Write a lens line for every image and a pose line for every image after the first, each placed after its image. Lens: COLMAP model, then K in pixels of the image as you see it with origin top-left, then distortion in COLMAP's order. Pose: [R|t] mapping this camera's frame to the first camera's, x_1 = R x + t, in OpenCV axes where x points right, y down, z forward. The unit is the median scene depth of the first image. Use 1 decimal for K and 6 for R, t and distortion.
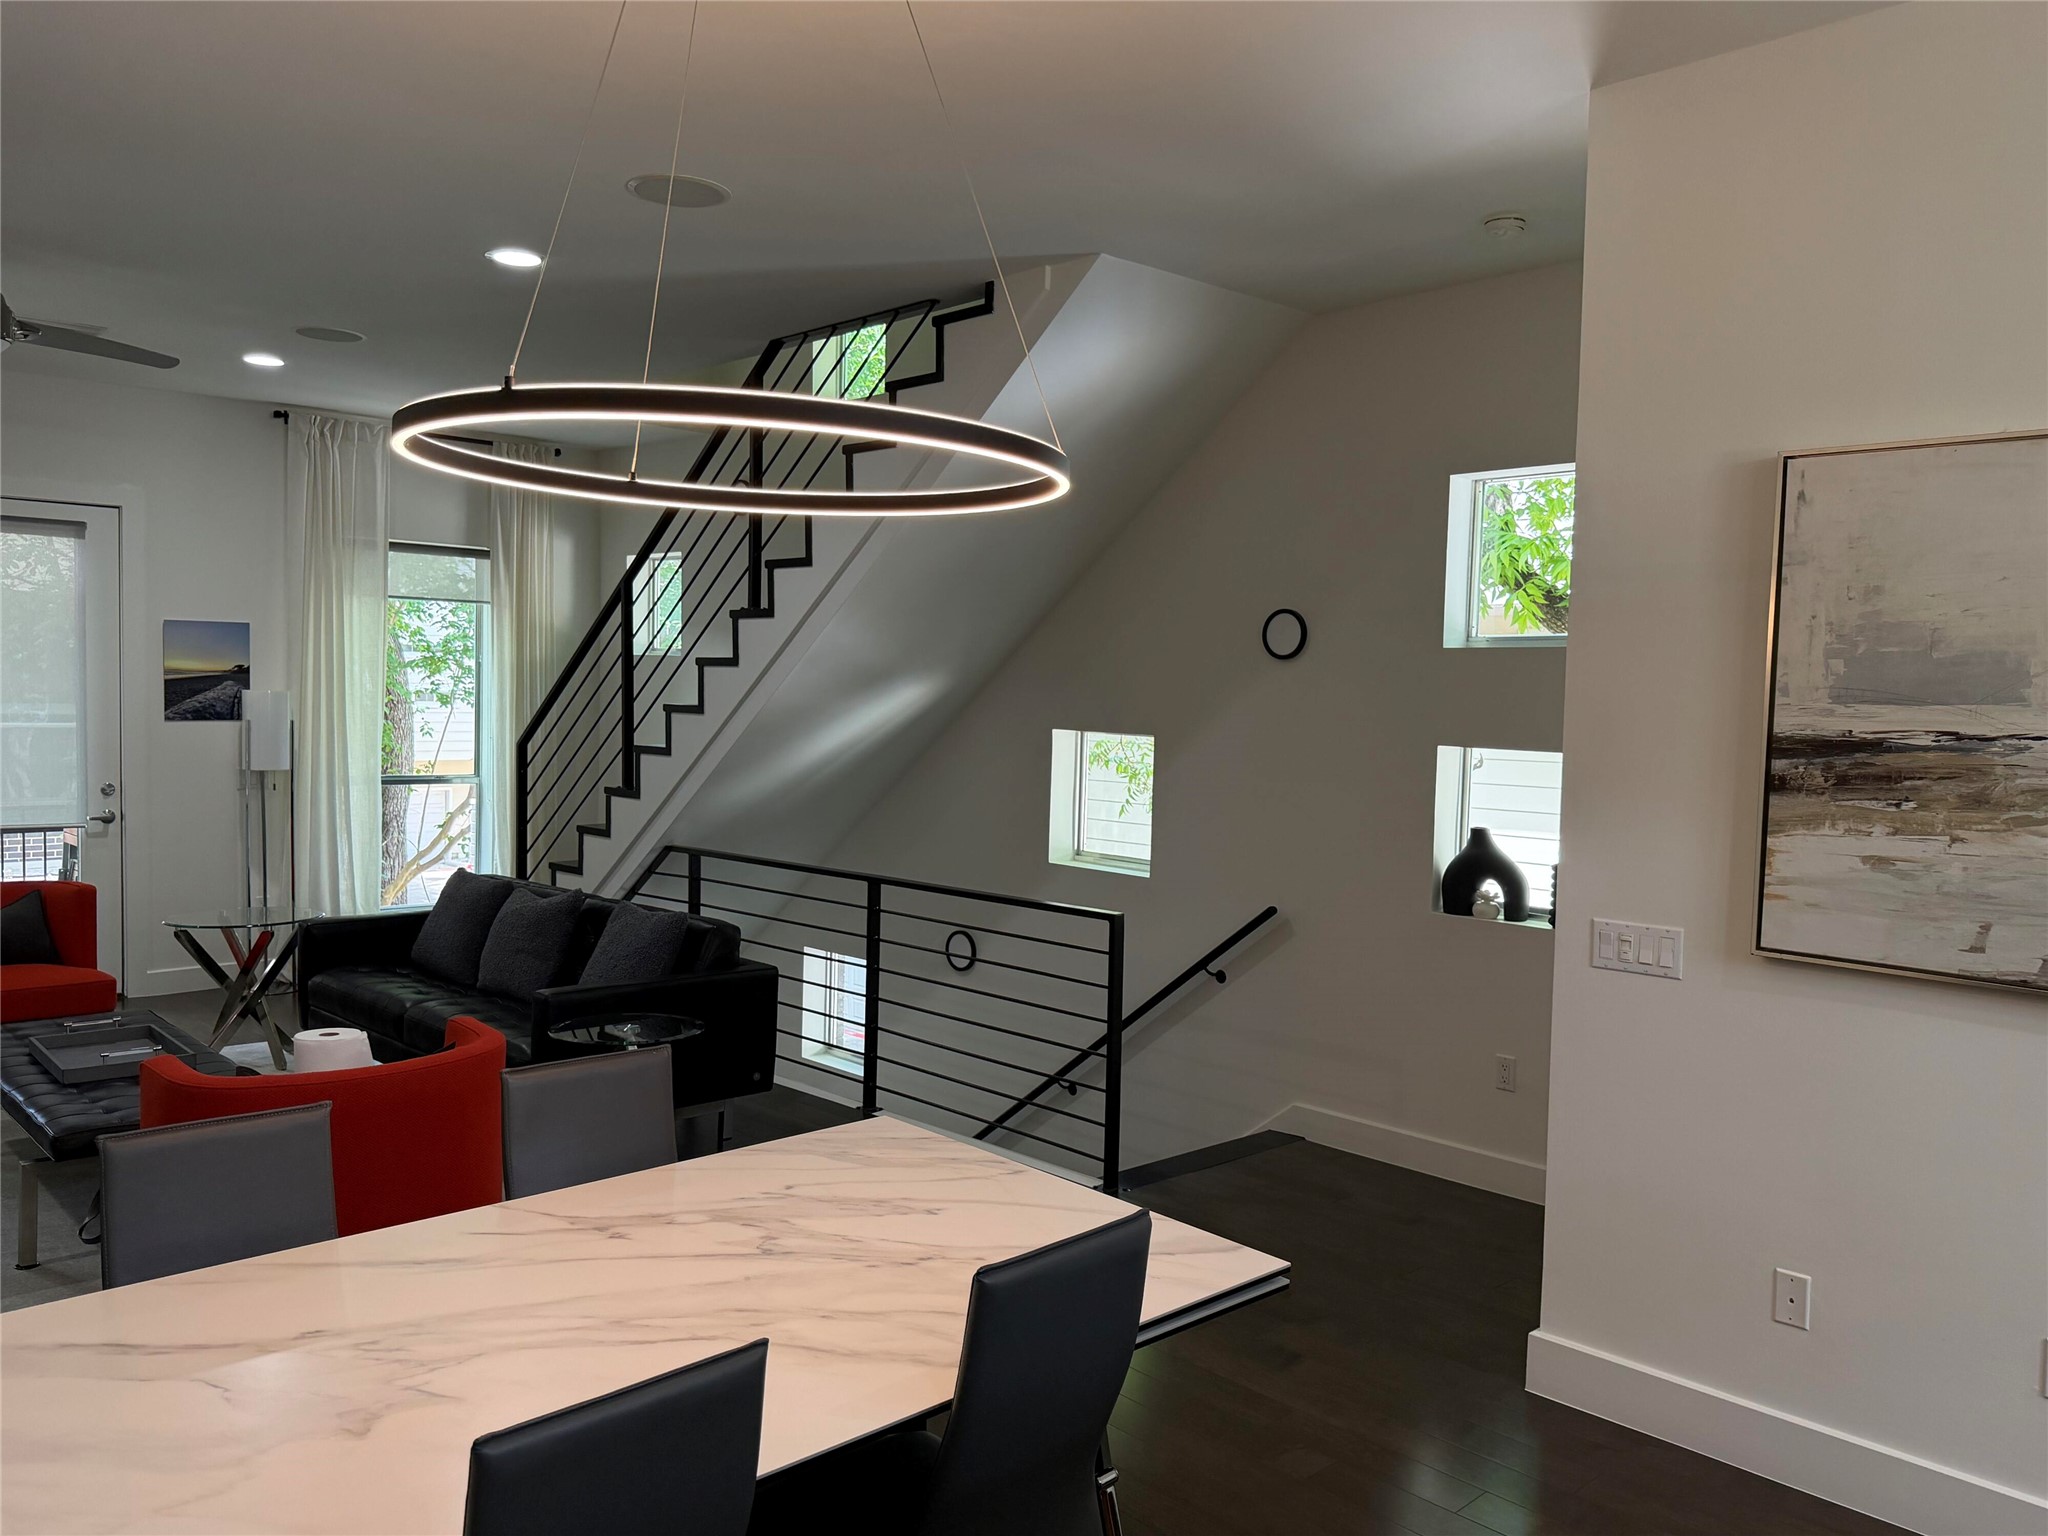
lens RADIAL K [[1540.6, 0, 1025.4], [0, 1540.6, 758.0], [0, 0, 1]] dist [0.057101, -0.092982]
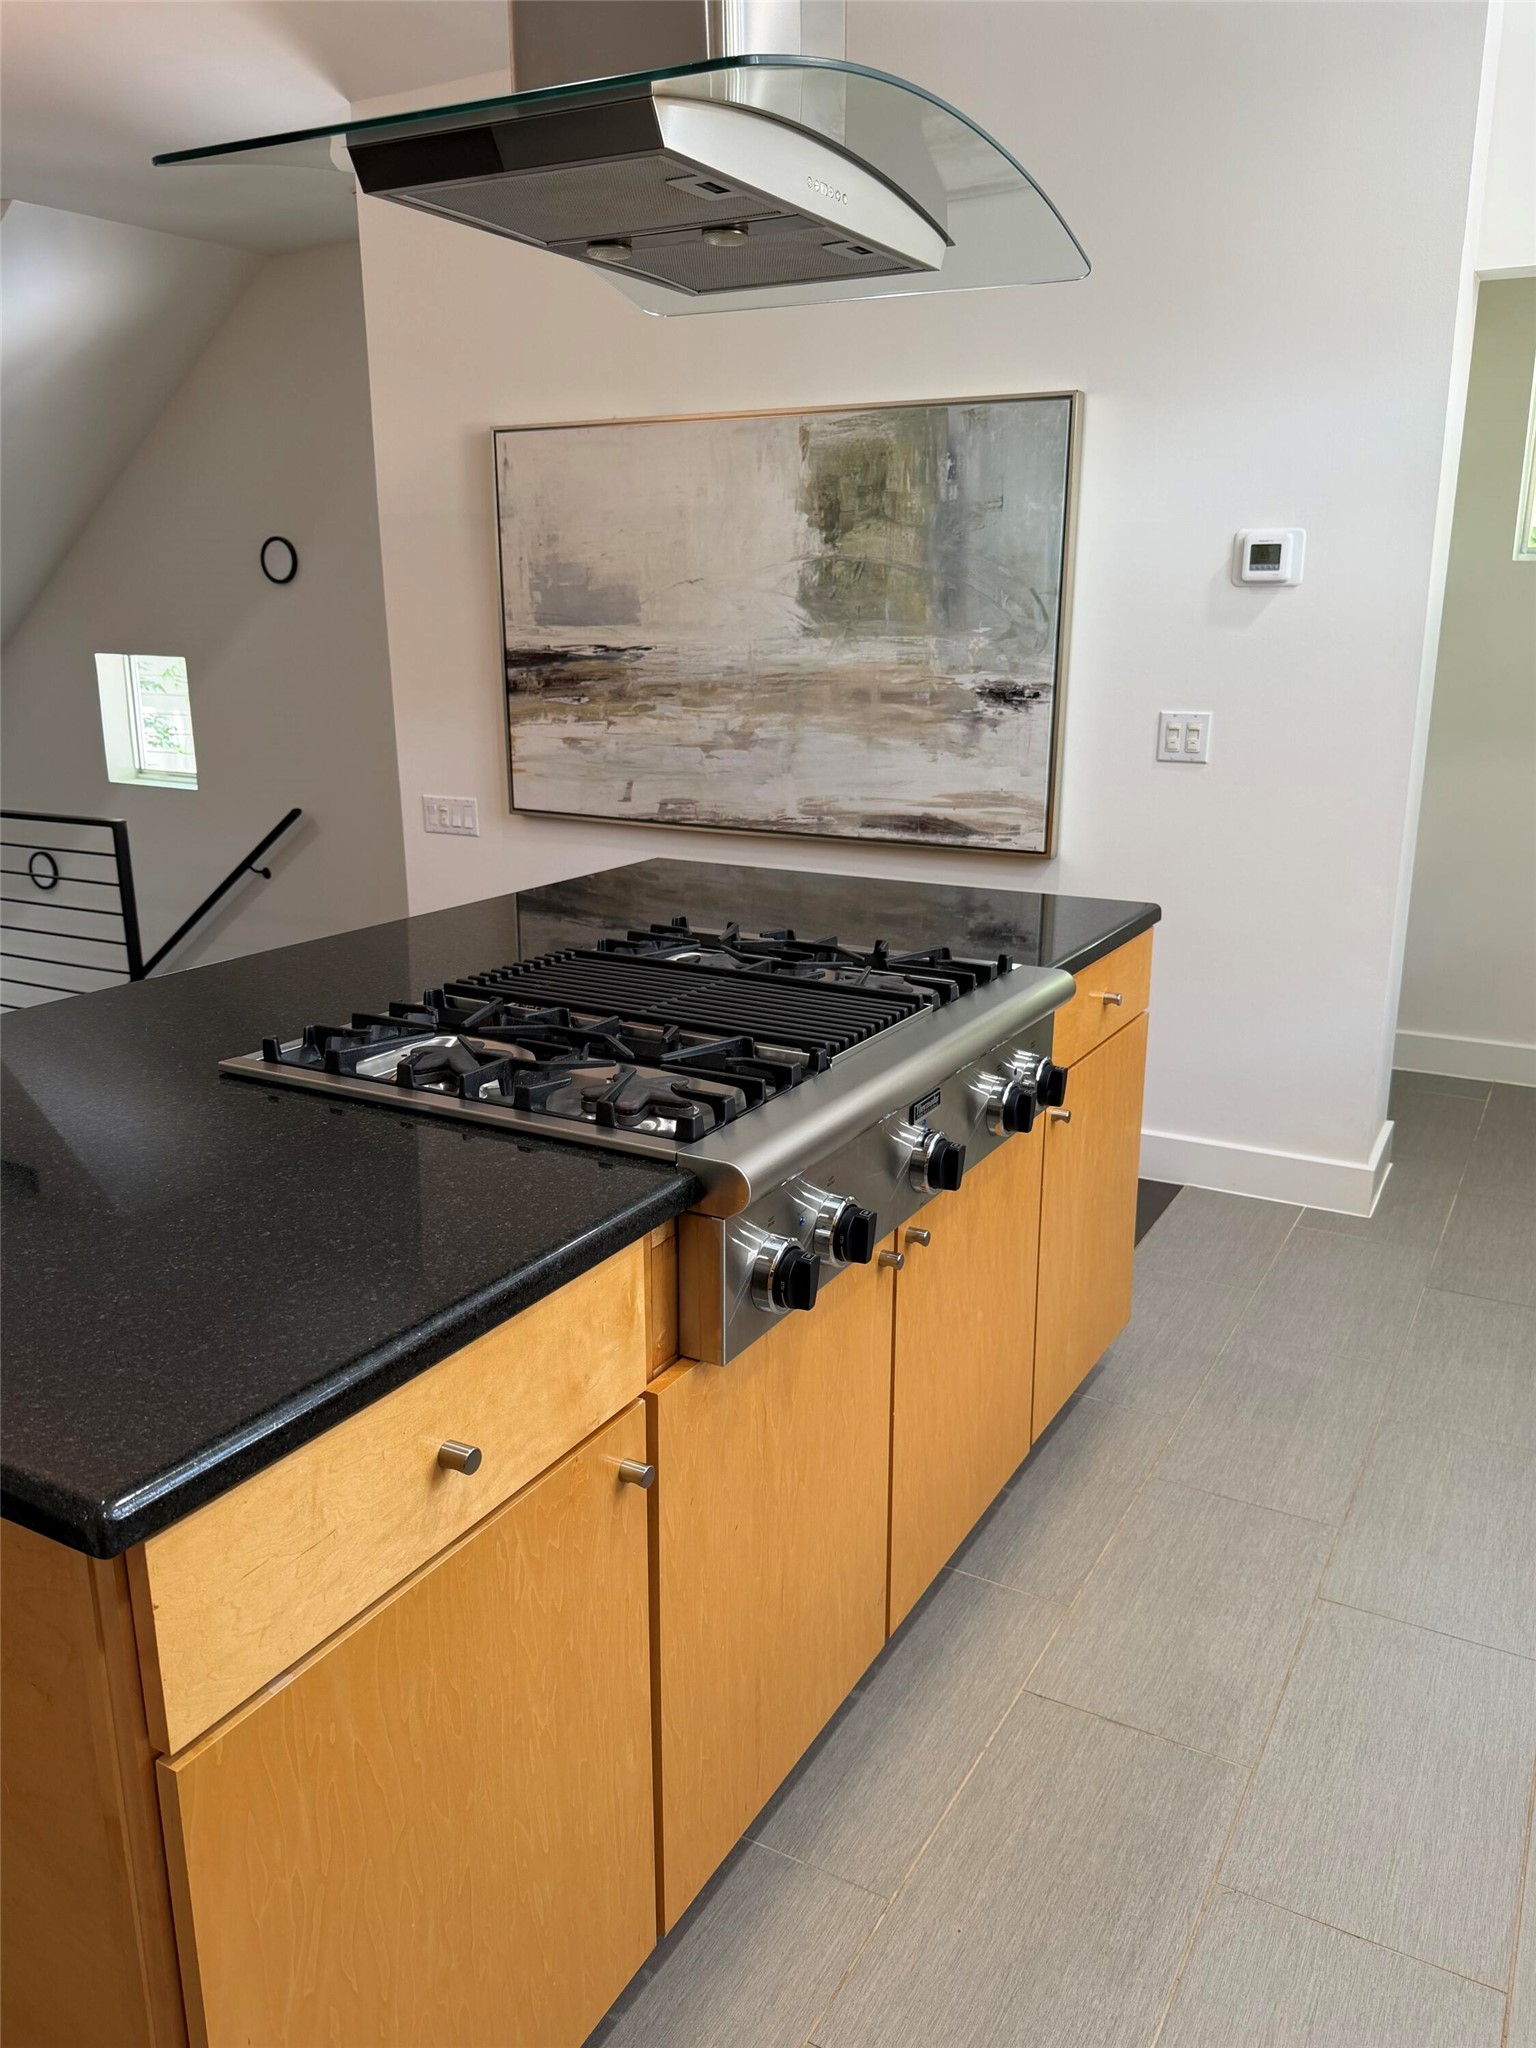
lens RADIAL K [[1540.6, 0, 813.9], [0, 1540.6, 1071.3], [0, 0, 1]] dist [0.057101, -0.092982]
pose [[0.949559, -0.110697, 0.293401, 0.304468], [0.033486, 0.966067, 0.256111, 0.003537], [-0.311796, -0.233368, 0.921044, -0.430780]]
